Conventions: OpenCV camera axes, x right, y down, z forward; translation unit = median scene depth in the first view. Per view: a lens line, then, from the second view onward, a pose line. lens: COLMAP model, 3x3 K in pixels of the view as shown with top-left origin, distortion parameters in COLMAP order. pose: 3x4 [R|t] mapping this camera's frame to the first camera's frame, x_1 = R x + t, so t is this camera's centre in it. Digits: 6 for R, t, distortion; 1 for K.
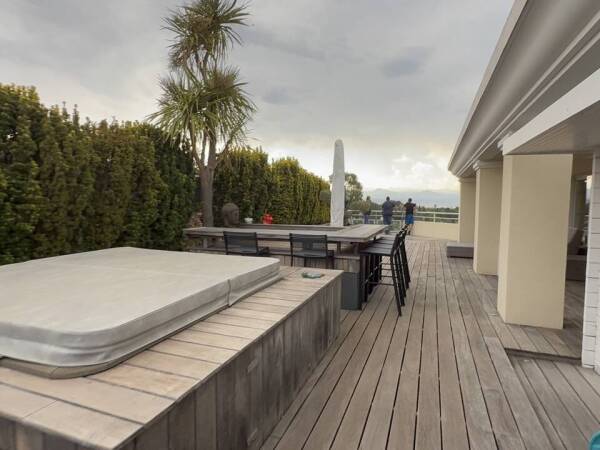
lens RADIAL K [[350.0, 0, 300.0], [0, 350.0, 225.0], [0, 0, 1]] dist [-0.027773, 0.038572]
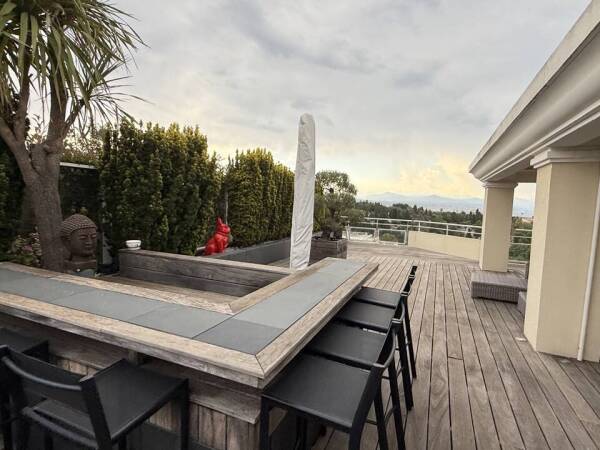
lens RADIAL K [[319.8, 0, 297.5], [0, 319.8, 224.7], [0, 0, 1]] dist [0.001817, -0.000162]
pose [[0.998137, 0.034078, -0.050608, 0.093717], [-0.033858, 0.999413, 0.005195, -0.035641], [0.050755, -0.003472, 0.998705, 0.308330]]
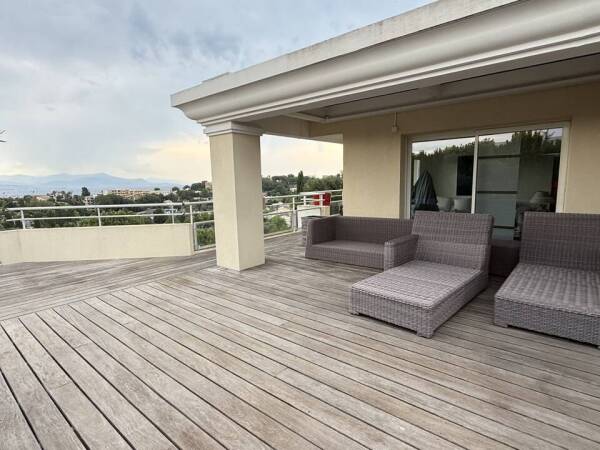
lens RADIAL K [[325.3, 0, 300.0], [0, 325.3, 225.0], [0, 0, 1]] dist [0.000218, -0.000068]
pose [[0.339847, -0.144024, 0.929388, 0.100723], [0.091672, 0.988572, 0.119674, -0.052891], [-0.936002, 0.044528, 0.349166, 0.836096]]
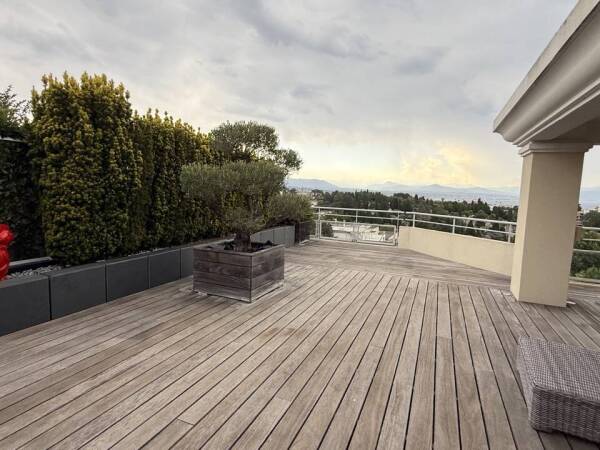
lens RADIAL K [[319.8, 0, 297.5], [0, 319.8, 224.7], [0, 0, 1]] dist [0.001817, -0.000162]
pose [[0.998138, 0.030888, -0.052600, 0.221401], [-0.029020, 0.998934, 0.035900, -0.047441], [0.053653, -0.034307, 0.997970, 0.651021]]
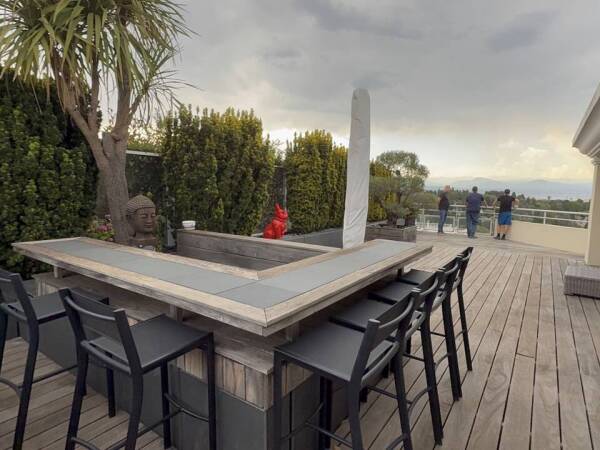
lens RADIAL K [[344.9, 0, 300.0], [0, 344.9, 224.5], [0, 0, 1]] dist [-0.028657, 0.034317]
pose [[0.967002, 0.038521, -0.251838, 0.119675], [-0.030124, 0.998857, 0.037117, -0.025674], [0.252980, -0.028305, 0.967057, 0.298158]]
